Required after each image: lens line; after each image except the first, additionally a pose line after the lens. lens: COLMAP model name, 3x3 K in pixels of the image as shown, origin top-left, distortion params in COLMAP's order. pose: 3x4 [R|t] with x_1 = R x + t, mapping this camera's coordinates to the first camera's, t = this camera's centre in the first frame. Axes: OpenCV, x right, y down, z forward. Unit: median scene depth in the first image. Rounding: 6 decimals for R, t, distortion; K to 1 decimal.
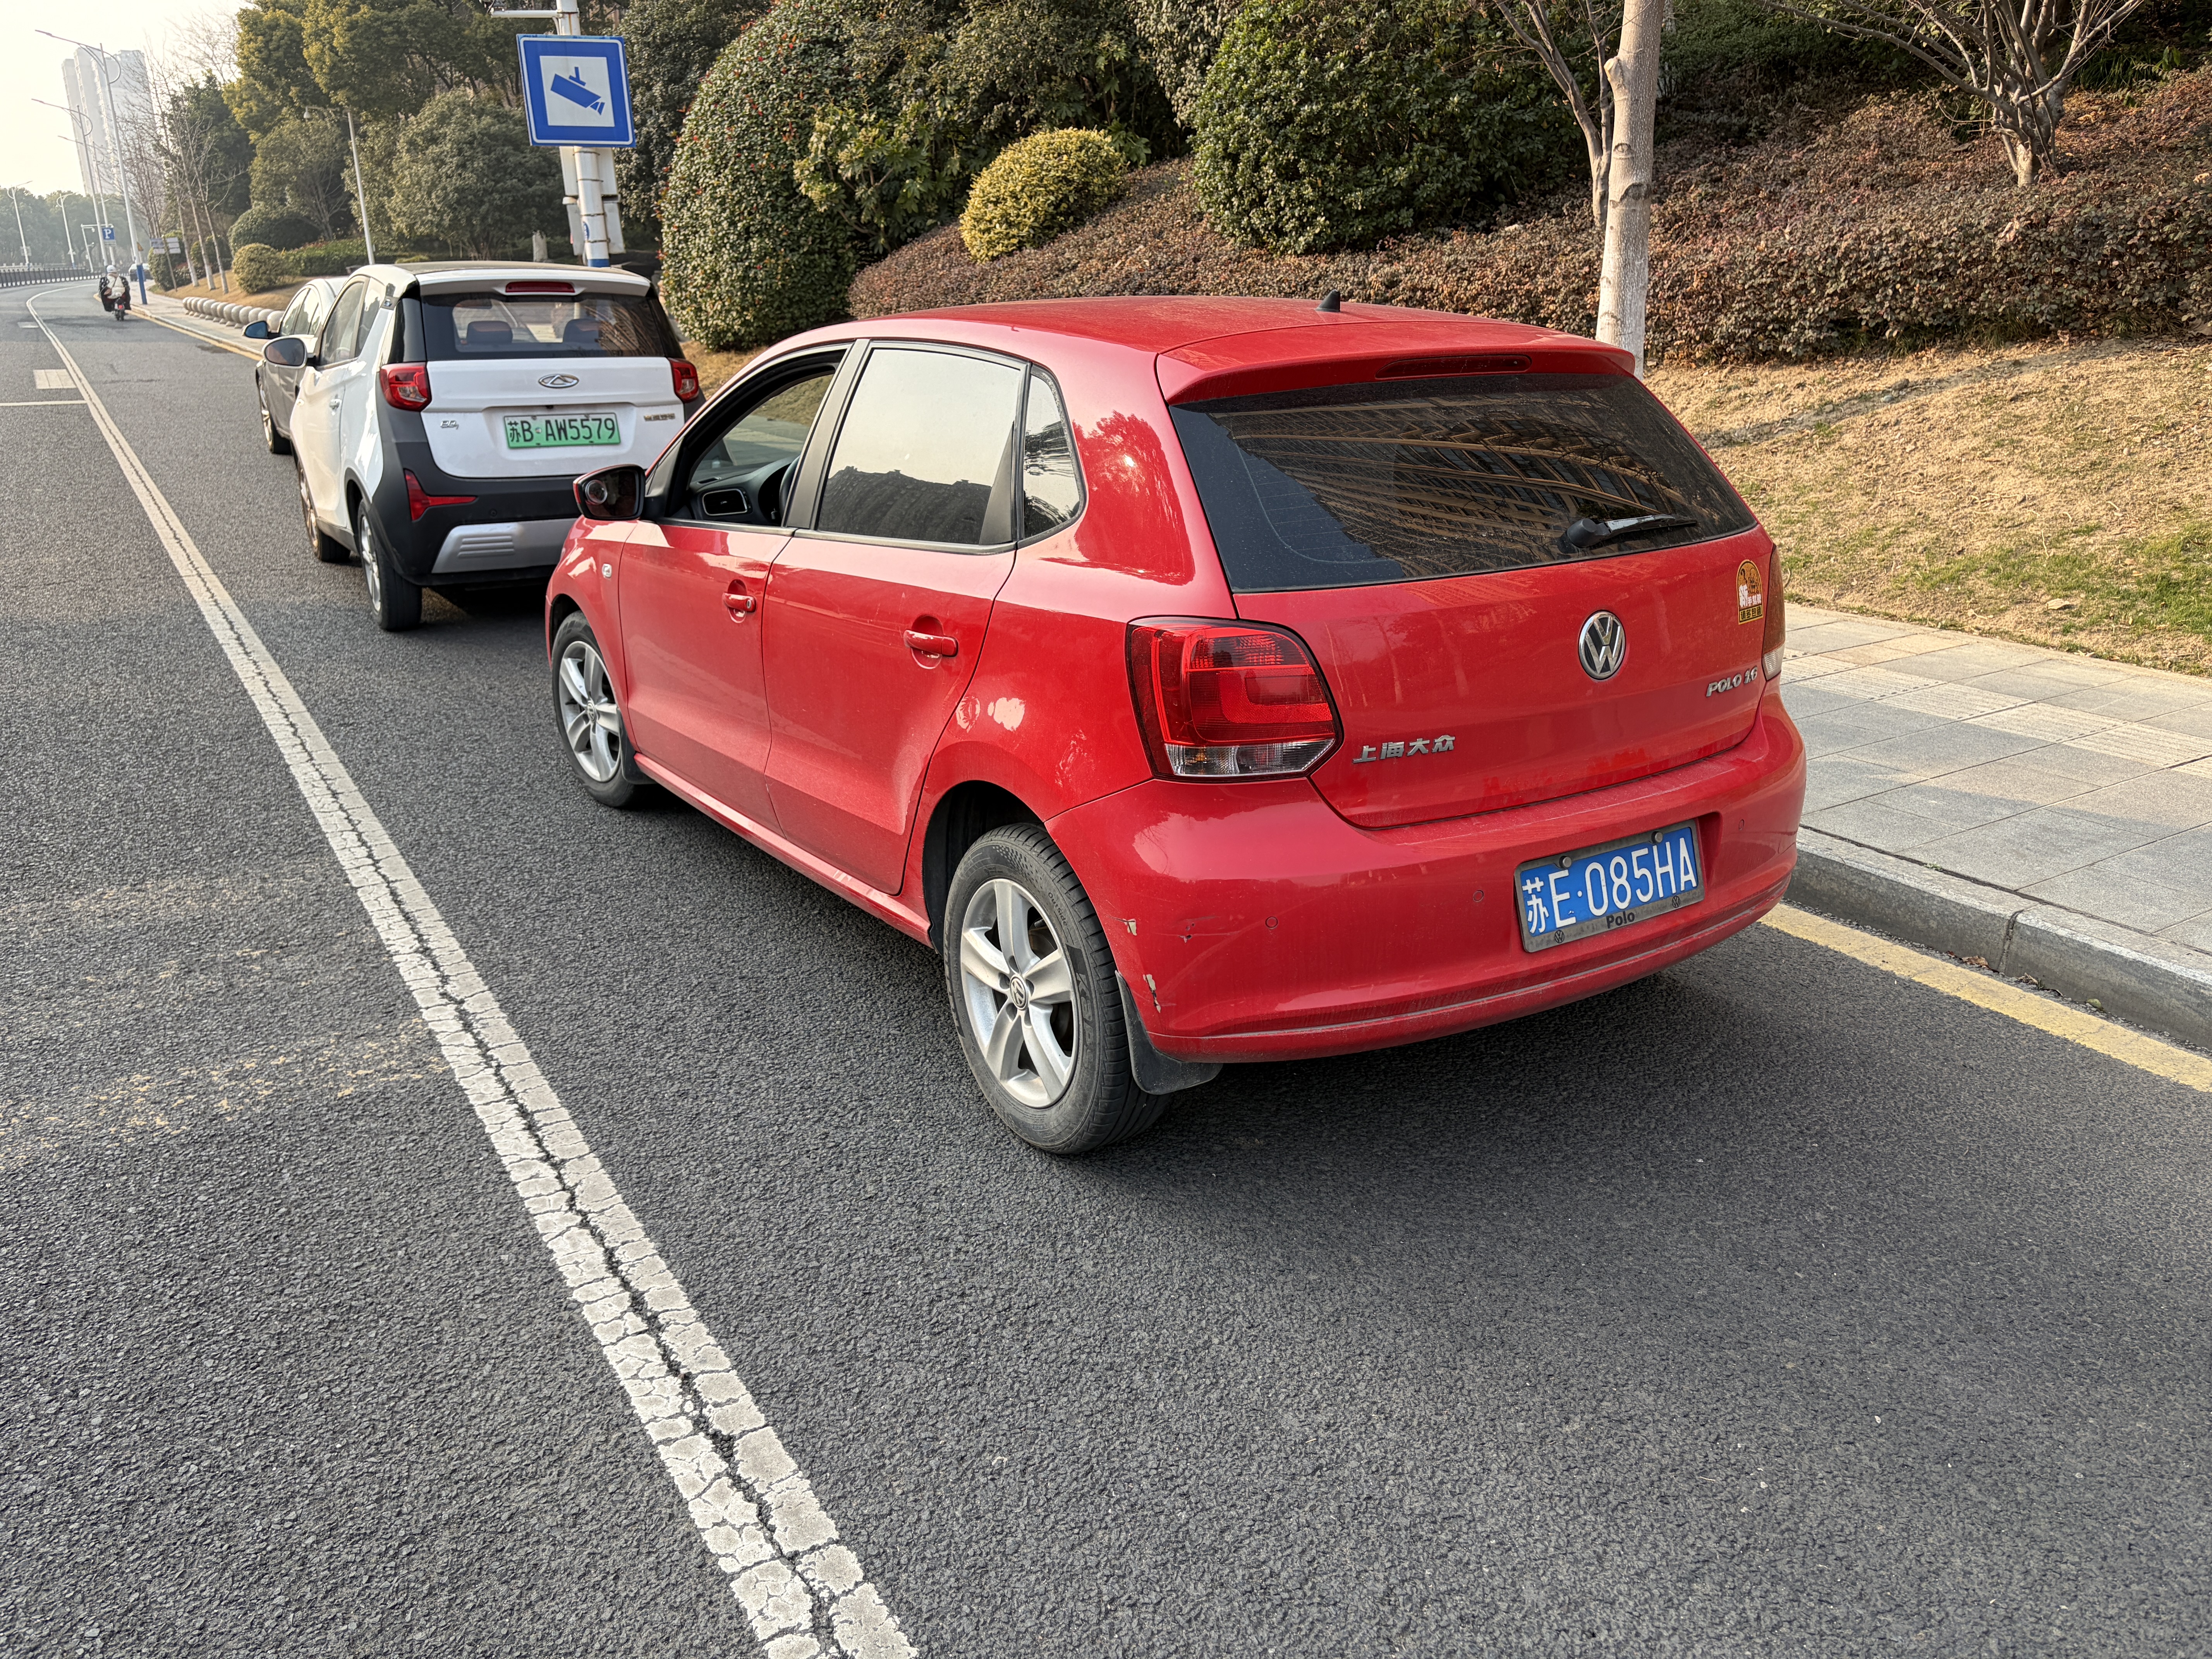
lens RADIAL K [[1681.4, 0, 1113.9], [0, 1681.4, 835.0], [0, 0, 1]] dist [0.059863, -0.036498]
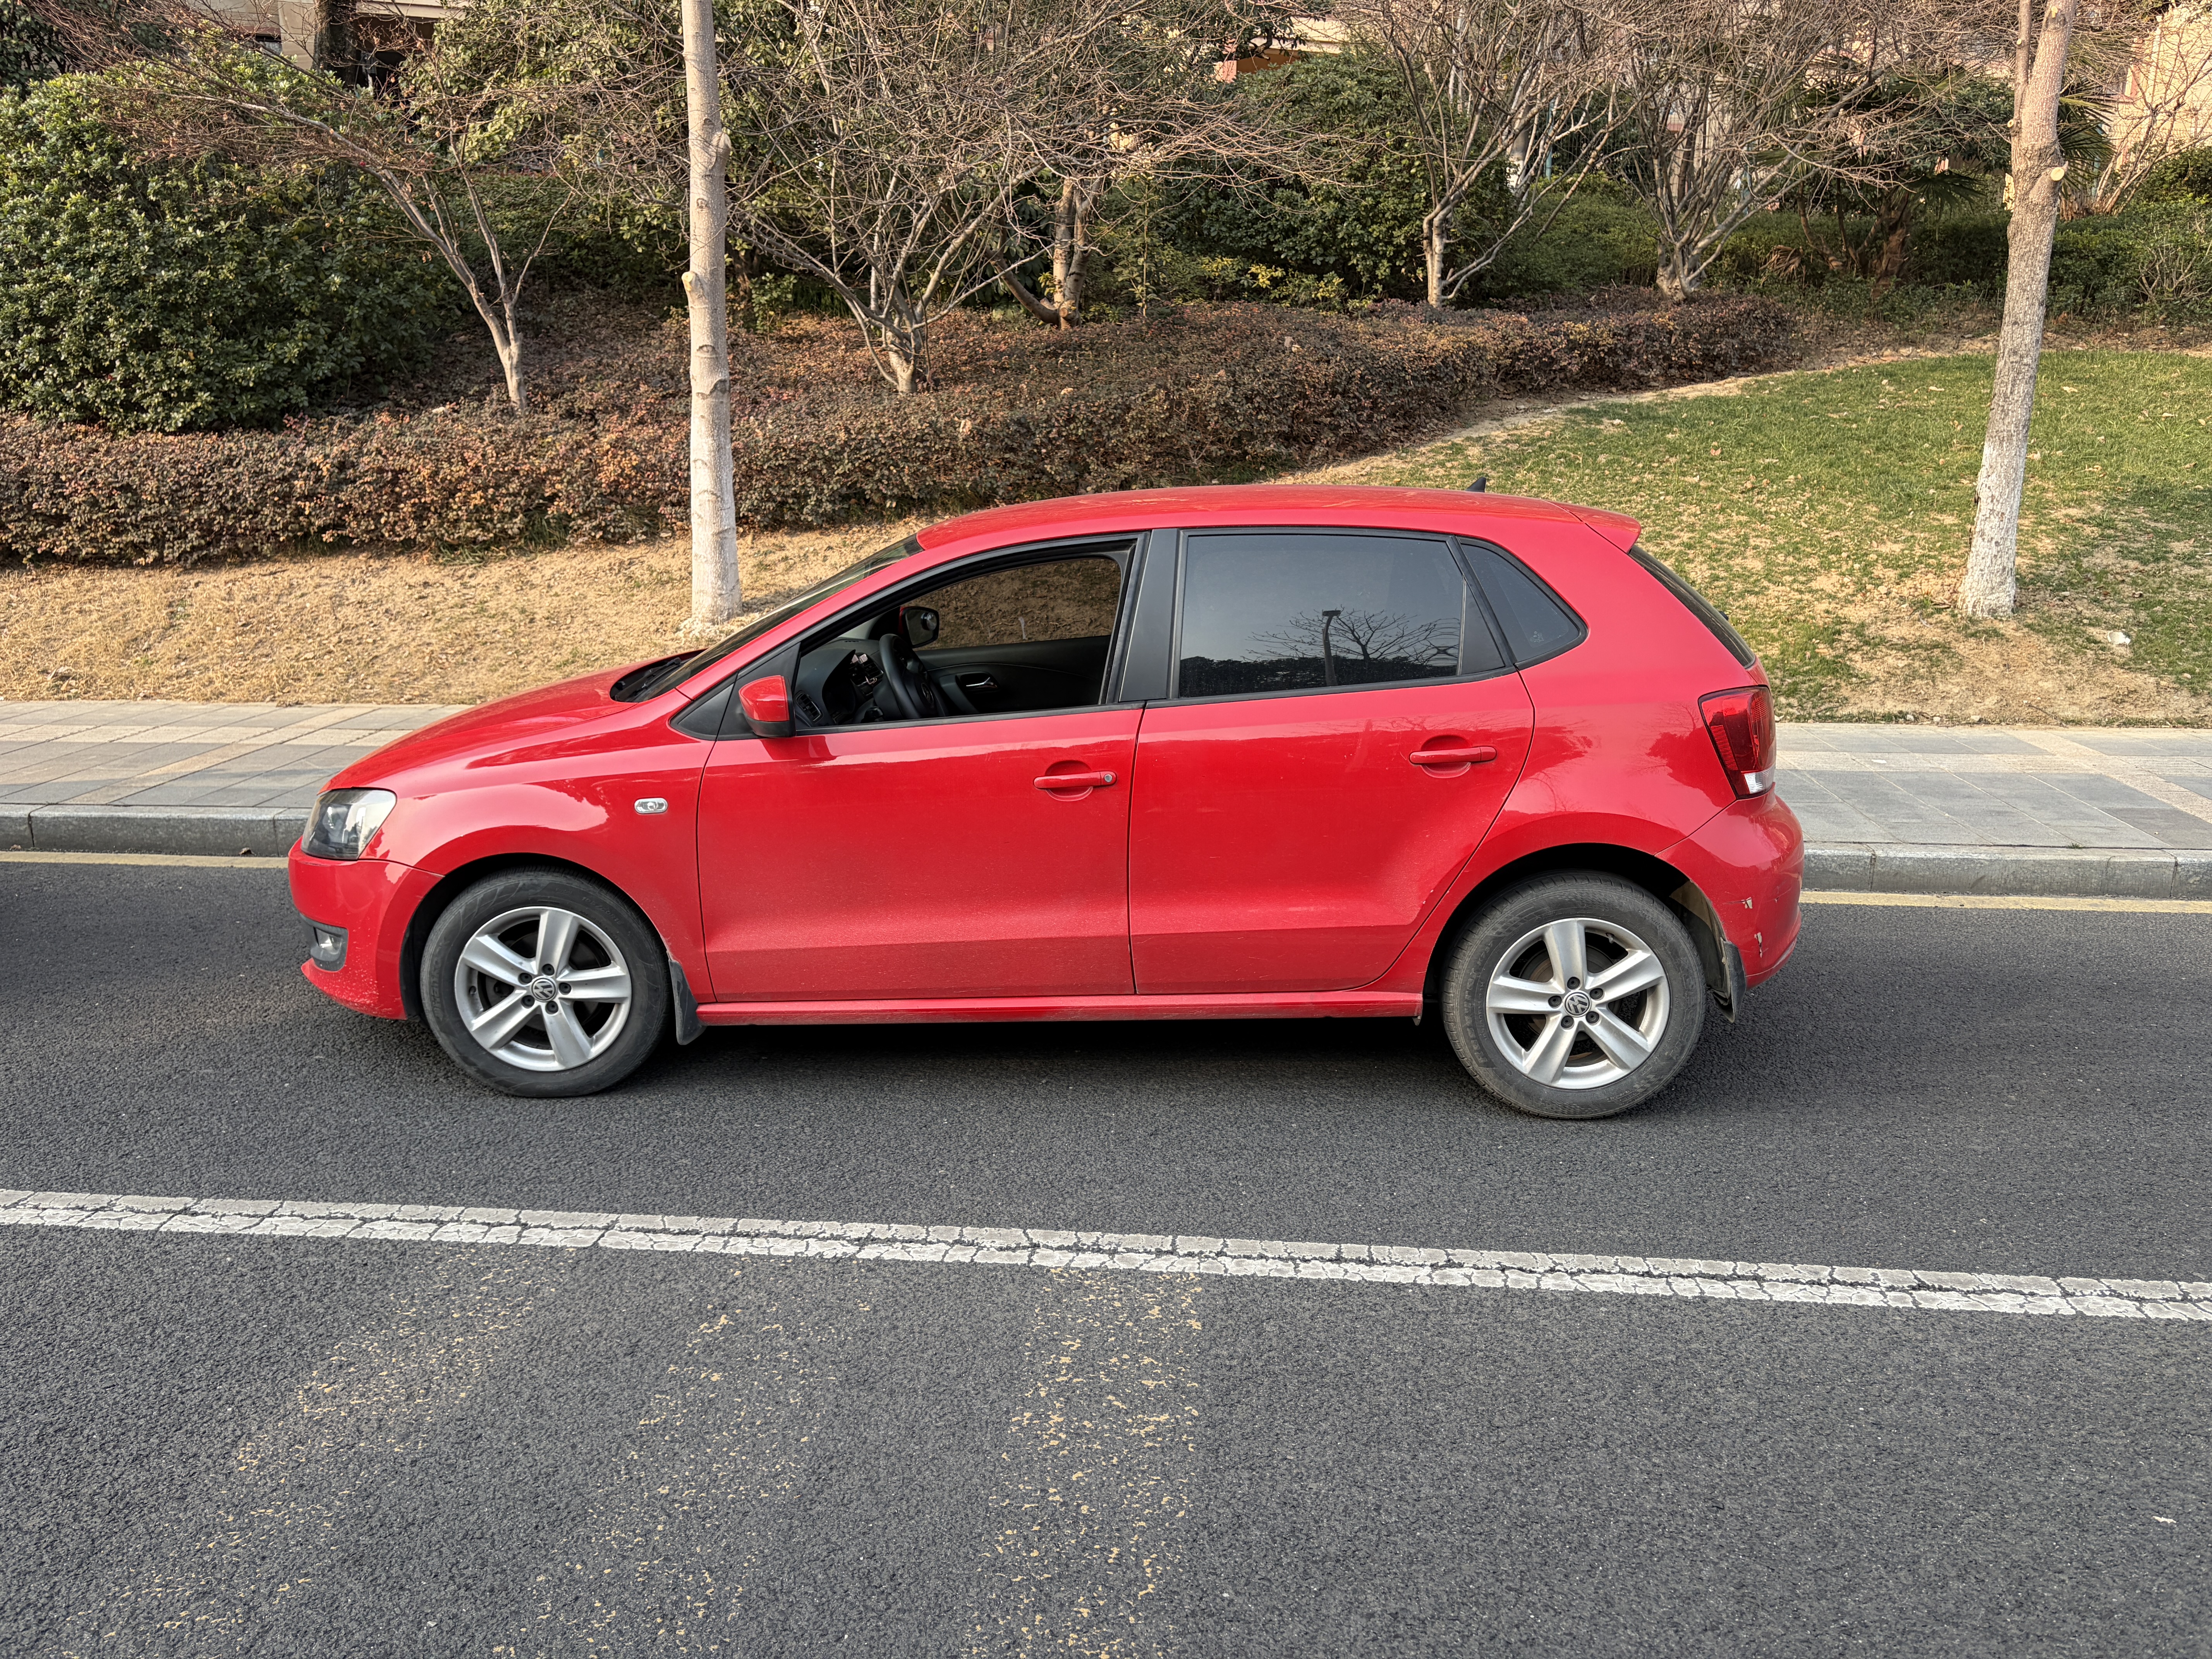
lens RADIAL K [[1681.4, 0, 1113.9], [0, 1681.4, 835.0], [0, 0, 1]] dist [0.059863, -0.036498]
pose [[0.598974, -0.185679, 0.778944, -0.537209], [0.257905, 0.965645, 0.031865, -0.070690], [-0.758099, 0.181807, 0.626284, 0.182529]]
